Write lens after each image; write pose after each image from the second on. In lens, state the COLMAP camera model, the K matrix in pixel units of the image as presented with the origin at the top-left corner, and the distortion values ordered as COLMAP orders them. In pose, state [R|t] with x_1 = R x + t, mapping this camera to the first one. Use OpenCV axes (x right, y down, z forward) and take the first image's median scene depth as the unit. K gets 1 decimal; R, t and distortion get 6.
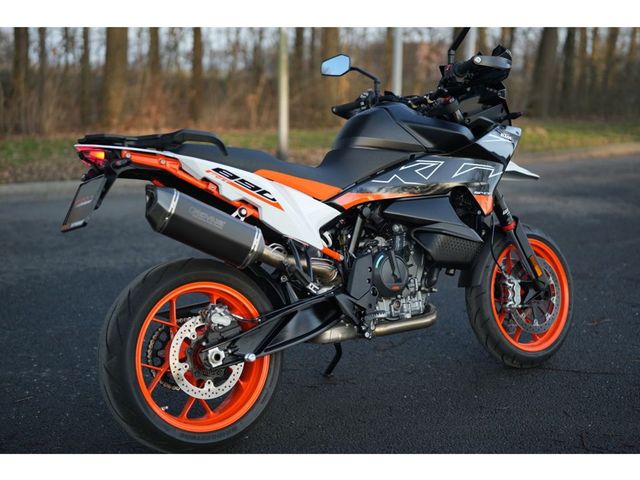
lens RADIAL K [[880.4, 0, 319.8], [0, 880.4, 238.4], [0, 0, 1]] dist [0.049622, 0.000000]
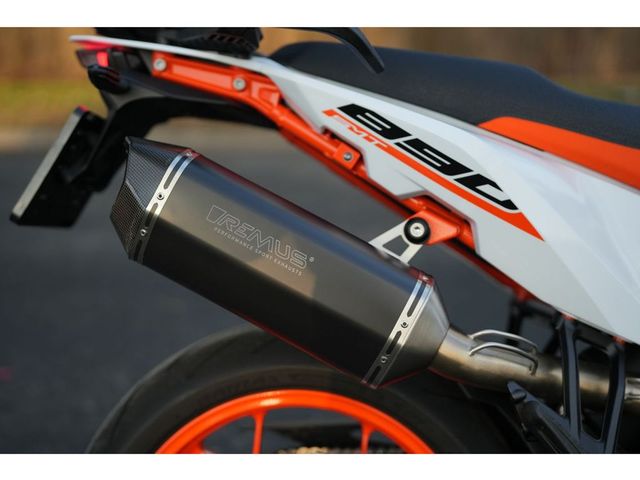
lens RADIAL K [[880.4, 0, 323.3], [0, 880.4, 243.1], [0, 0, 1]] dist [0.049622, 0.000000]
pose [[0.791825, 0.131999, -0.596314, 0.102379], [-0.103007, 0.991242, 0.082641, -0.051325], [0.601999, -0.004012, 0.798487, 0.691987]]
